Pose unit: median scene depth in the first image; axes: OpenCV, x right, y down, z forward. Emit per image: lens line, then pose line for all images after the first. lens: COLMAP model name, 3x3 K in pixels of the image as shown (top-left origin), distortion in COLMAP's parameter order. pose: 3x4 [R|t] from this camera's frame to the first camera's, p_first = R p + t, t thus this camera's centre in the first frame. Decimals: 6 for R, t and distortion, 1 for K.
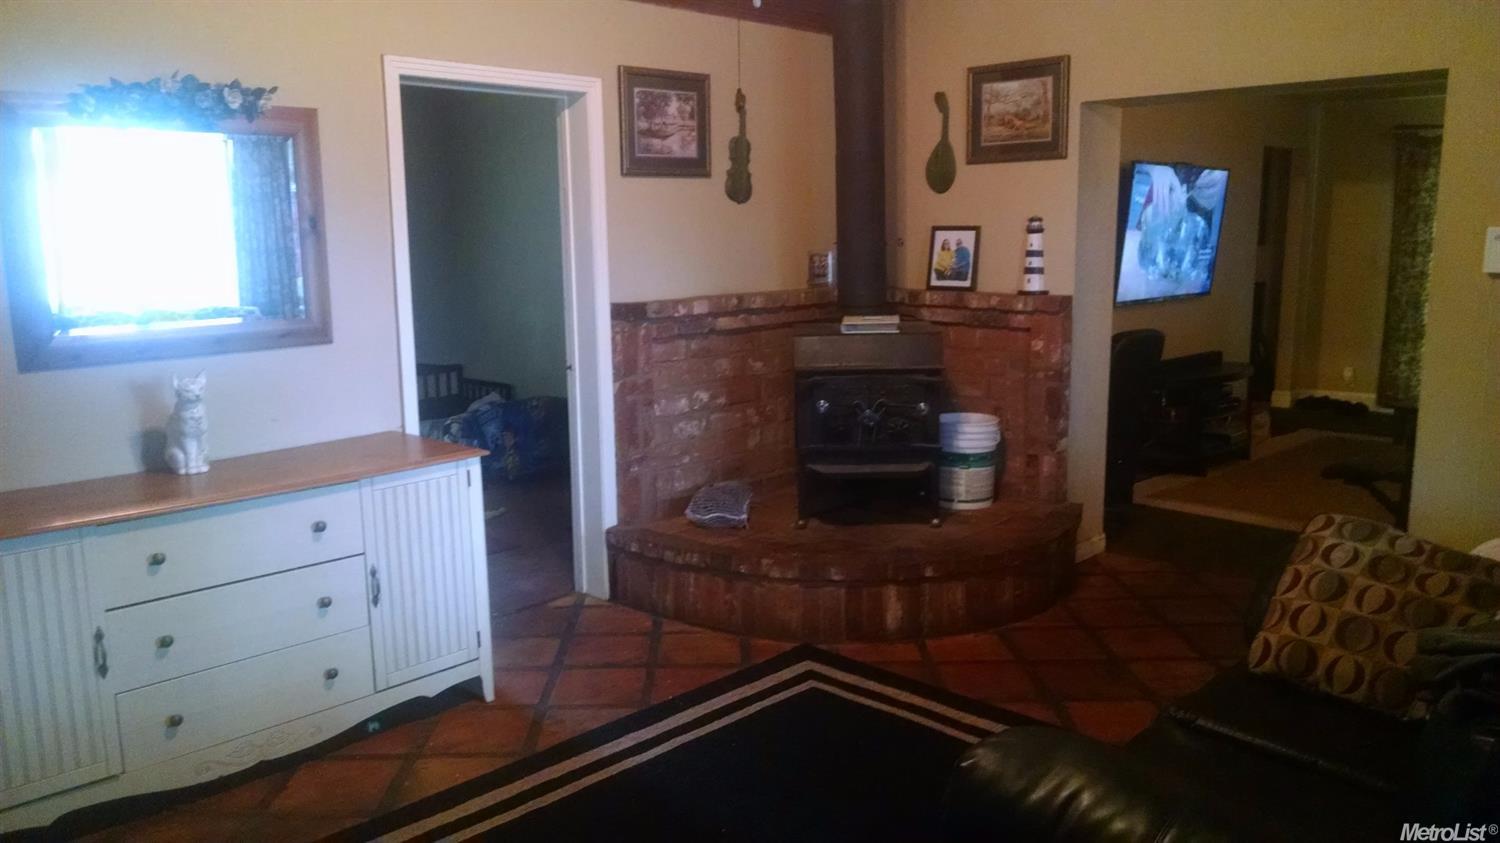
lens RADIAL K [[1136.3, 0, 758.0], [0, 1136.3, 424.4], [0, 0, 1]] dist [0.025750, -0.050879]
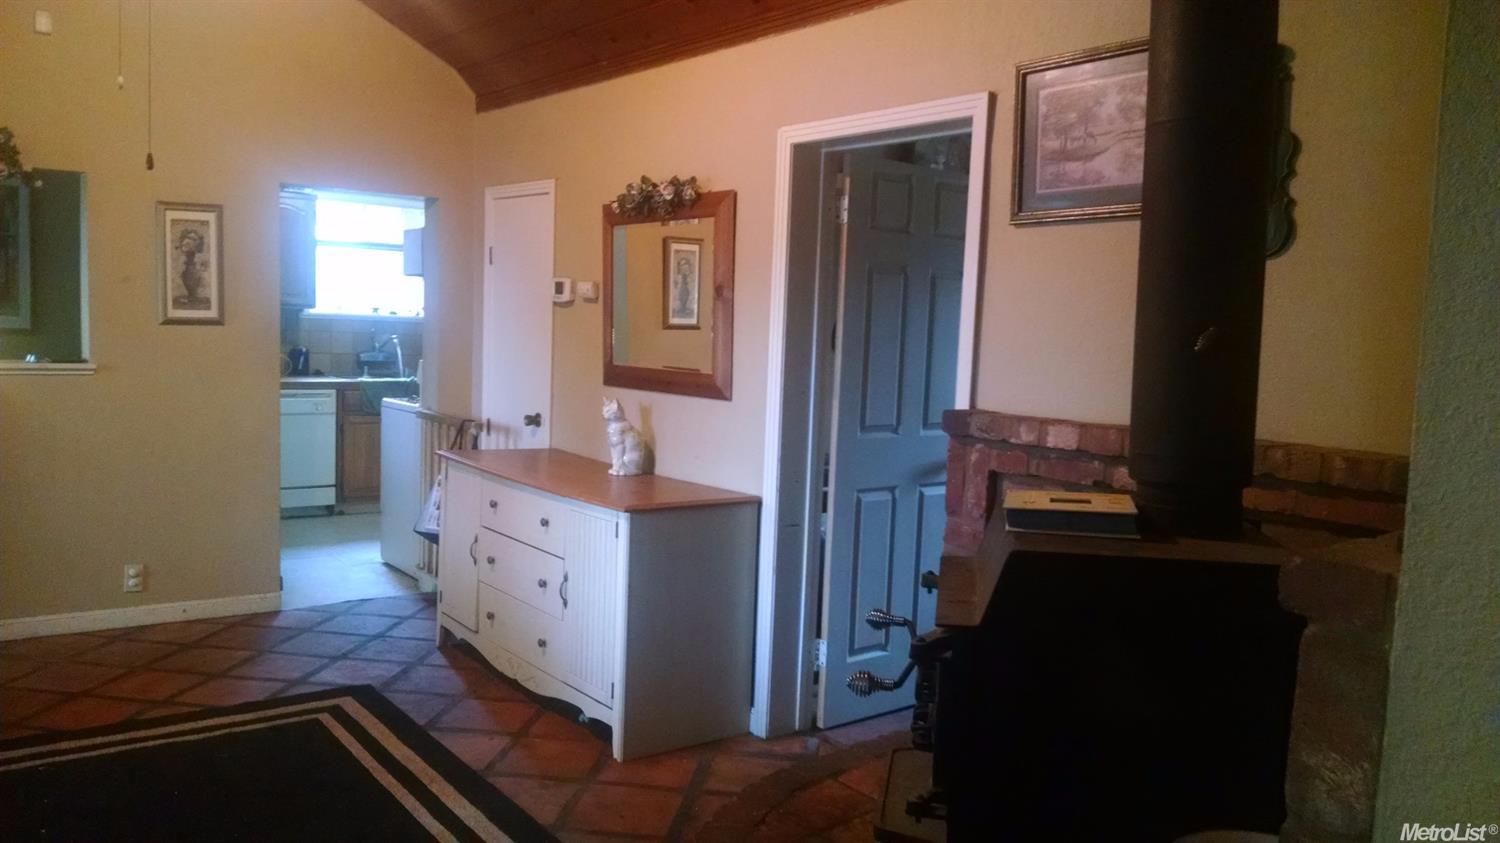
lens RADIAL K [[1136.3, 0, 754.7], [0, 1136.3, 412.5], [0, 0, 1]] dist [0.025750, -0.050879]
pose [[-0.148946, 0.084015, -0.985270, 0.551962], [-0.209247, 0.971143, 0.114443, -0.150440], [0.966453, 0.223211, -0.127068, 0.926427]]
